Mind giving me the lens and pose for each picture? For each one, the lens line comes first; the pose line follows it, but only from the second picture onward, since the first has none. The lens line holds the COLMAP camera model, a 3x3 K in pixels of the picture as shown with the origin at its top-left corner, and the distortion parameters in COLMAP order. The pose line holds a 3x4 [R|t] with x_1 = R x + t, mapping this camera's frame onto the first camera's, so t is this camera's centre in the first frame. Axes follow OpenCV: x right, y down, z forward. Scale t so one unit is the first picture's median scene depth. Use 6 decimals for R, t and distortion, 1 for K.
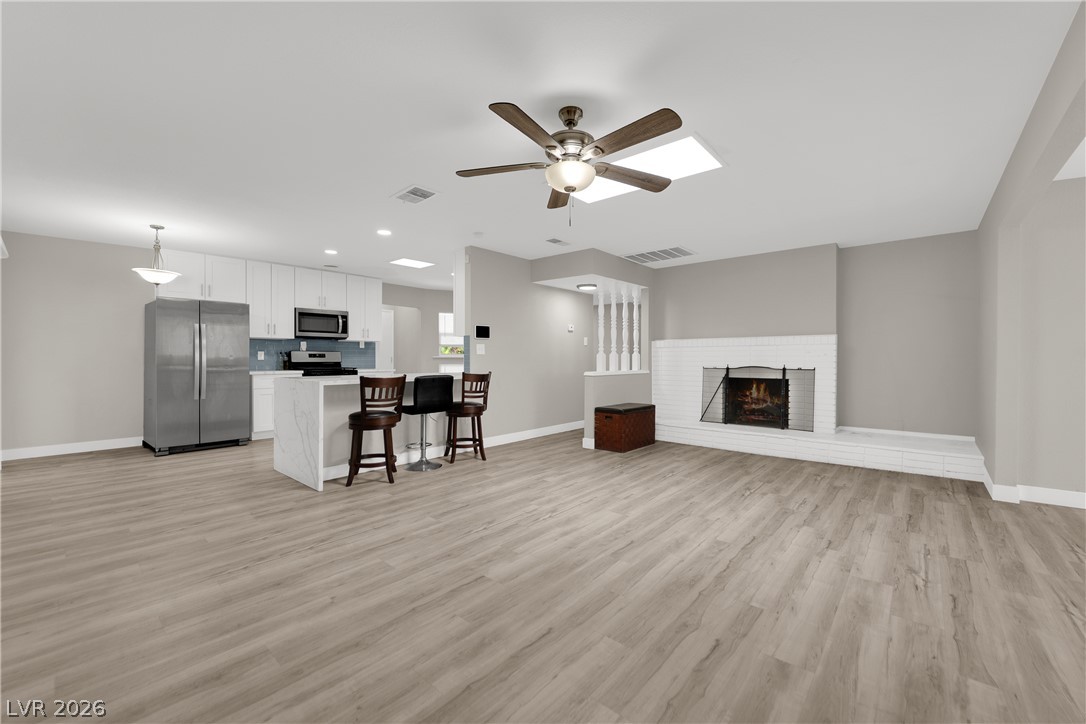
lens RADIAL K [[437.9, 0, 545.5], [0, 437.9, 360.9], [0, 0, 1]] dist [-0.012976, -0.001343]
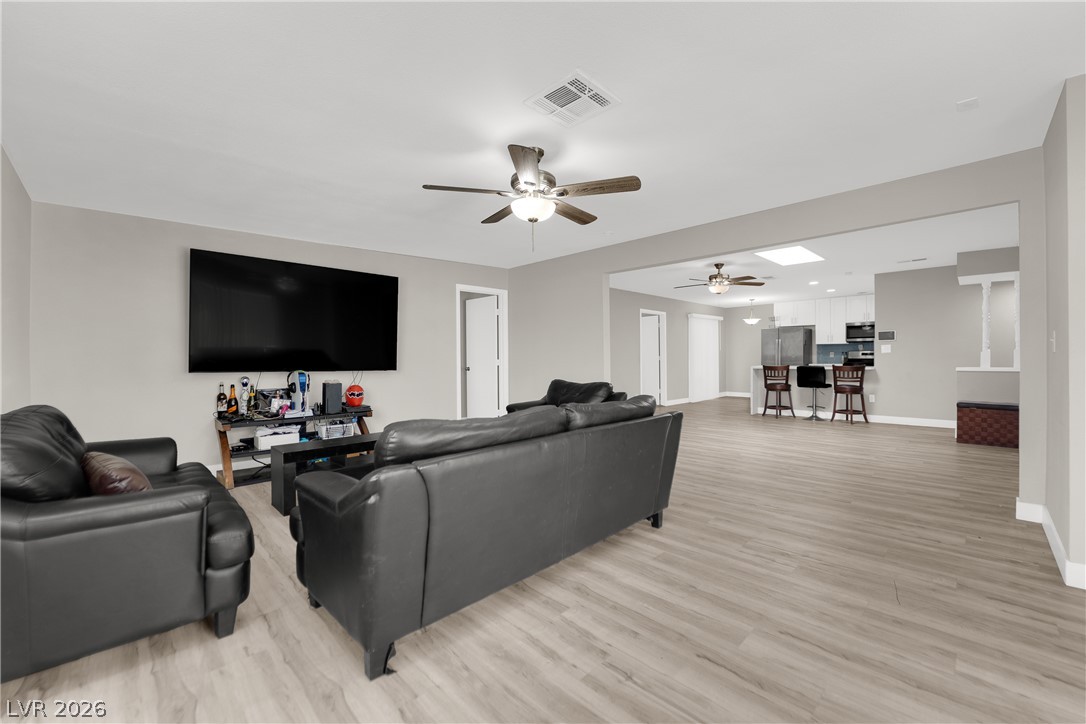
lens RADIAL K [[437.9, 0, 543.3], [0, 437.9, 361.8], [0, 0, 1]] dist [-0.012976, -0.001343]
pose [[-0.079988, 0.006868, -0.996772, 1.326921], [0.000943, 0.999976, 0.006814, 0.003196], [0.996795, -0.000395, -0.079992, 0.066219]]
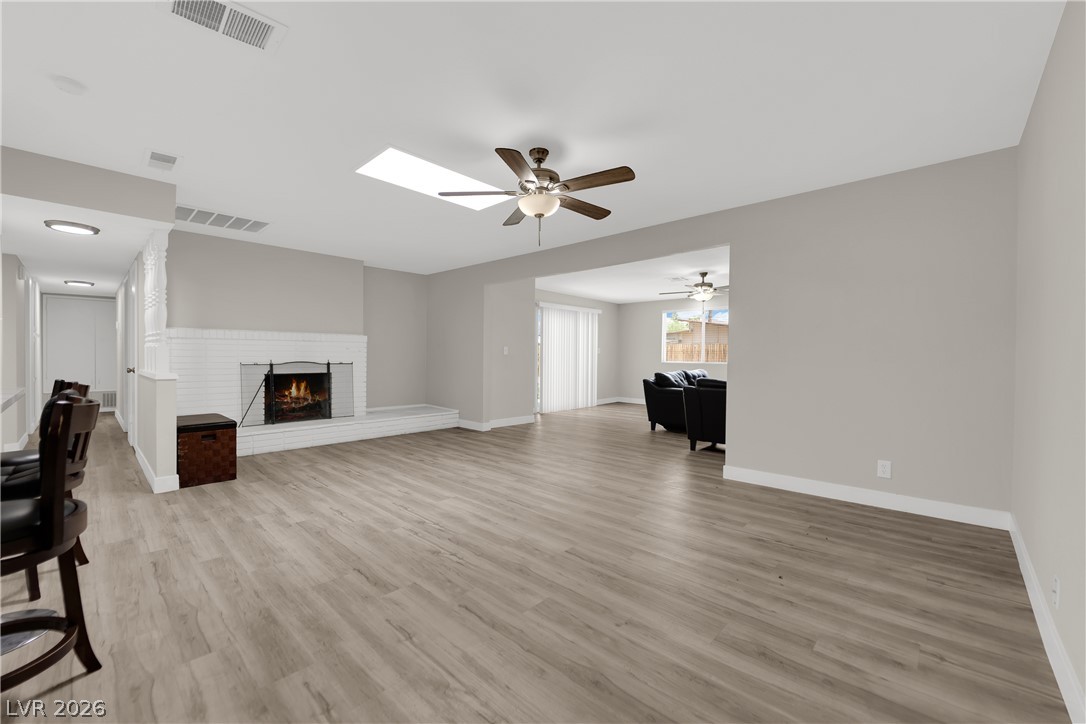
lens RADIAL K [[437.9, 0, 540.5], [0, 437.9, 361.9], [0, 0, 1]] dist [-0.012976, -0.001343]
pose [[0.043206, -0.014294, 0.998964, -0.547832], [-0.000139, 0.999898, 0.014313, -0.001566], [-0.999066, -0.000757, 0.043200, 0.446504]]
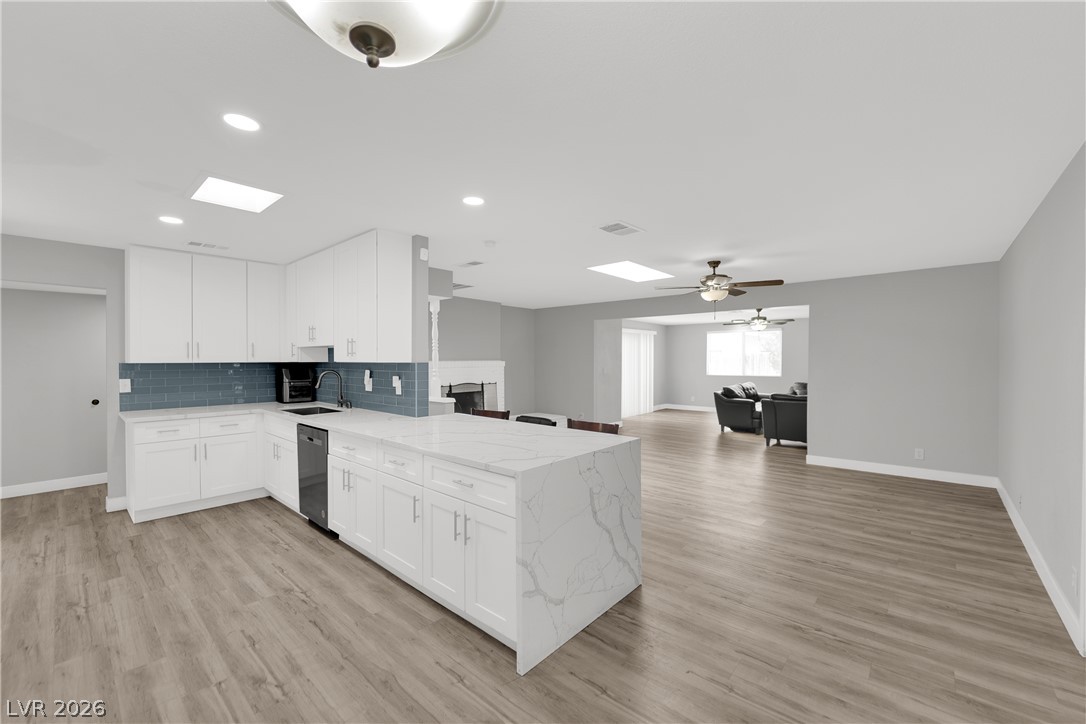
lens RADIAL K [[437.9, 0, 540.2], [0, 437.9, 361.1], [0, 0, 1]] dist [-0.012976, -0.001343]
pose [[0.018523, -0.005844, 0.999811, -0.913063], [0.008868, 0.999945, 0.005681, -0.065096], [-0.999789, 0.008761, 0.018574, 0.828683]]
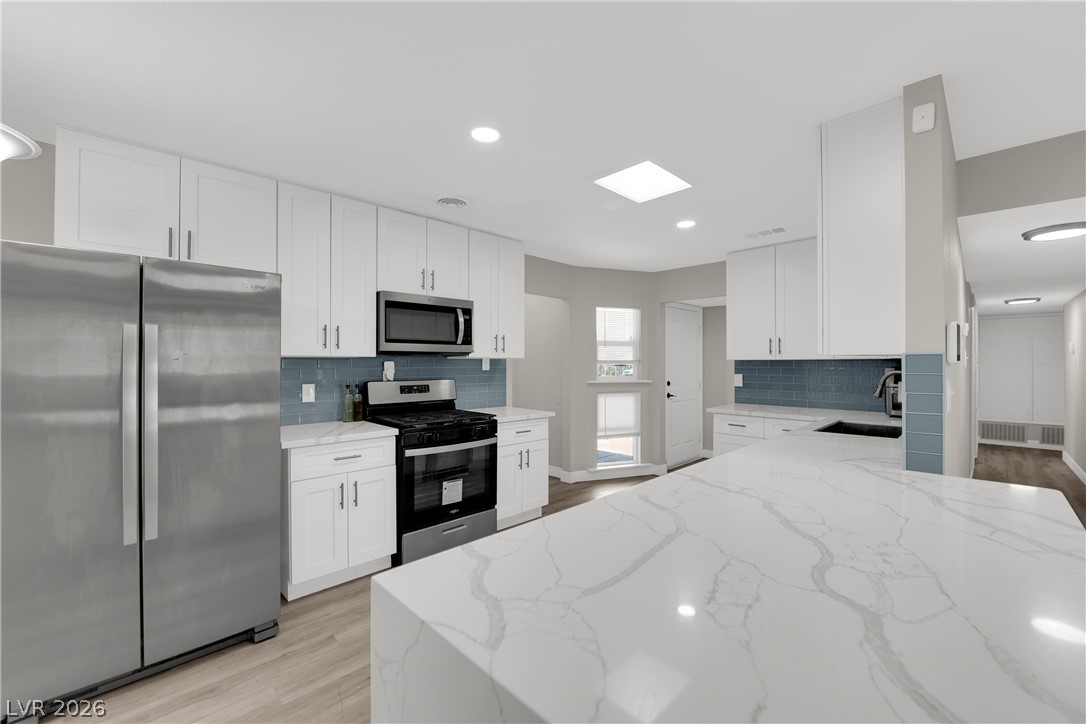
lens RADIAL K [[437.9, 0, 544.9], [0, 437.9, 360.2], [0, 0, 1]] dist [-0.012976, -0.001343]
pose [[0.996731, -0.002204, -0.080761, -0.448043], [0.001109, 0.999907, -0.013608, -0.051292], [0.080784, 0.013474, 0.996641, 0.684040]]
